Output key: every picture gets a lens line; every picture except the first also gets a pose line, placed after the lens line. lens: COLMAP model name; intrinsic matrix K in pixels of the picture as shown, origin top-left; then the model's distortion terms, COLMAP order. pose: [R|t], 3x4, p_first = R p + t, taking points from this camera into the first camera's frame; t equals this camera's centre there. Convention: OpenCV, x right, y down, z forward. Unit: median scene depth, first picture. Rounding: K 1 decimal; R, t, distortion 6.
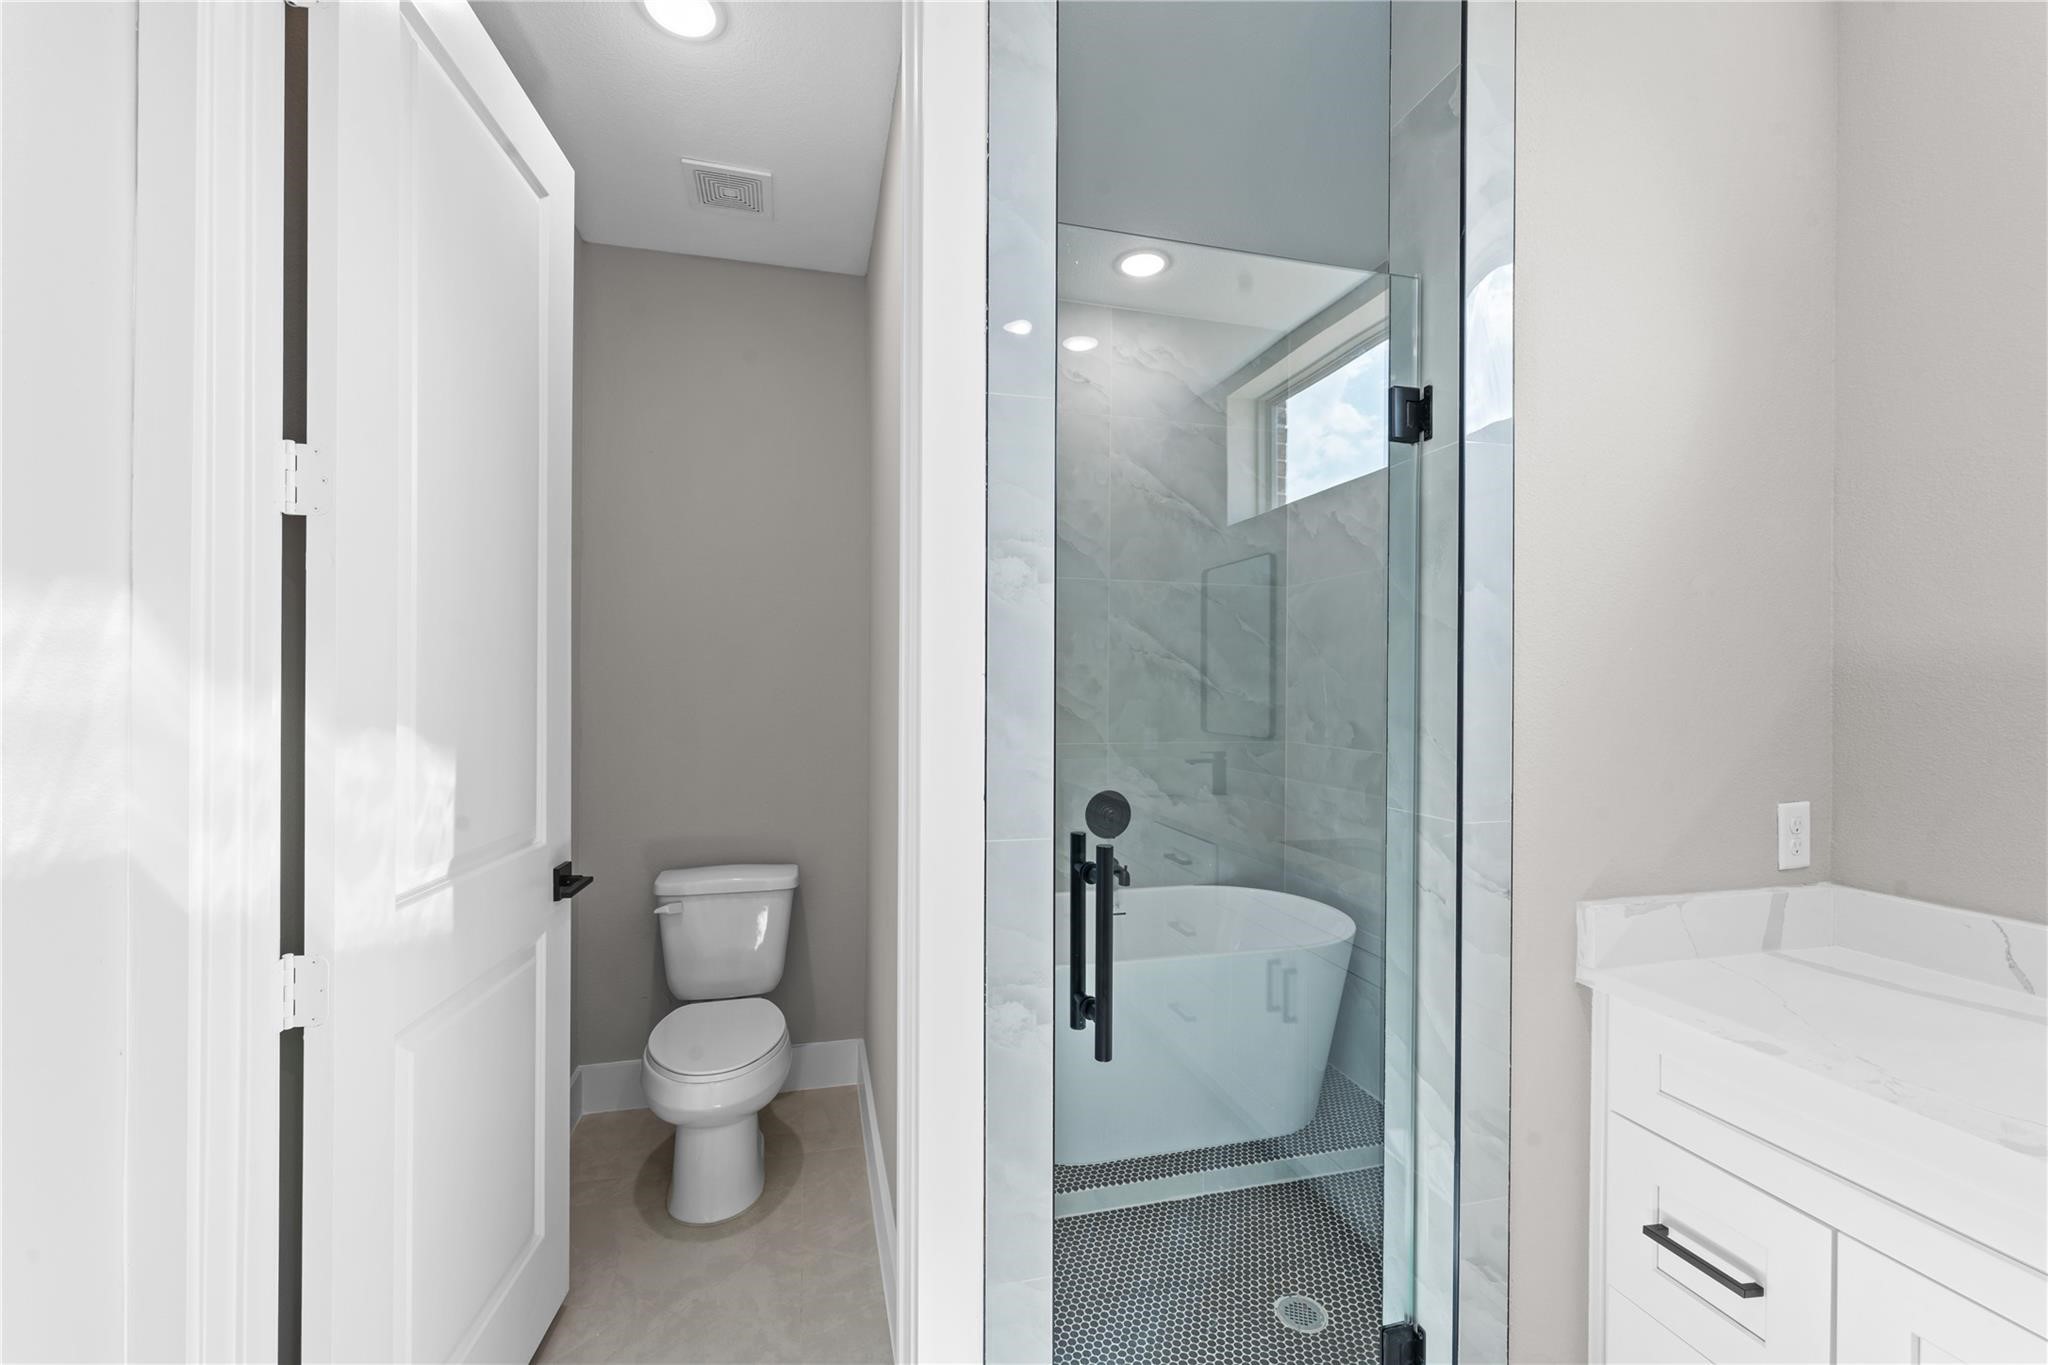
lens RADIAL K [[837.5, 0, 1019.0], [0, 837.5, 694.3], [0, 0, 1]] dist [0.003440, -0.000133]
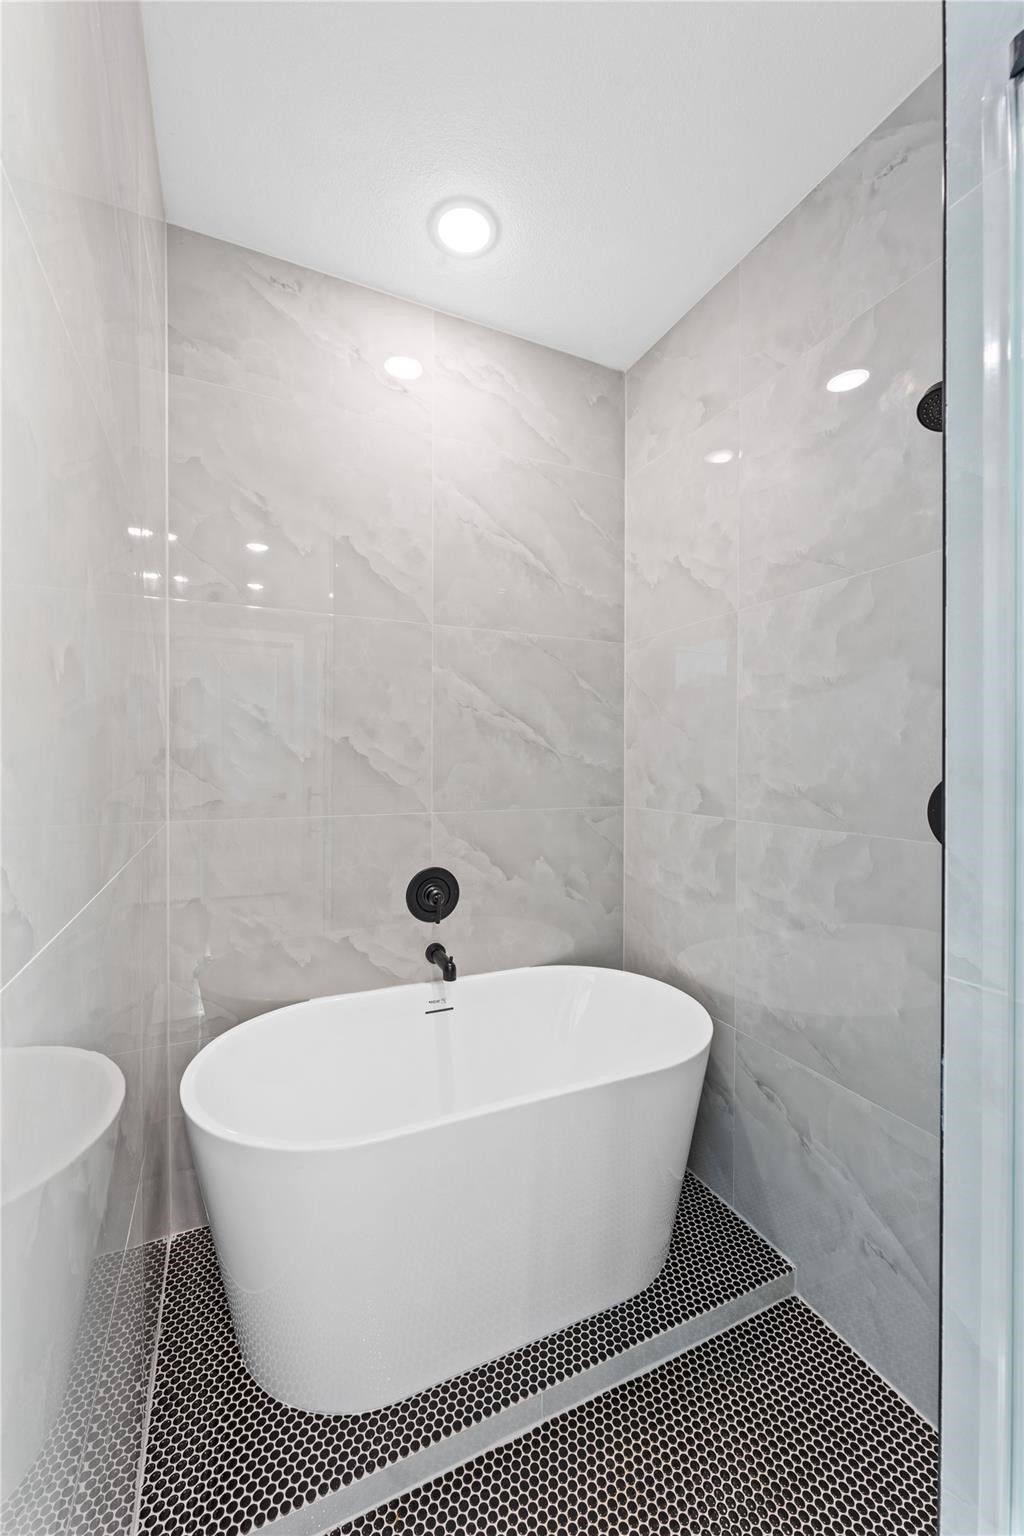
lens RADIAL K [[628.1, 0, 516.1], [0, 628.1, 764.7], [0, 0, 1]] dist [0.003440, -0.000133]
pose [[0.984116, -0.004200, 0.177476, 0.075334], [0.004428, 0.999990, -0.000889, 0.009700], [-0.177470, 0.001661, 0.984125, 0.336976]]
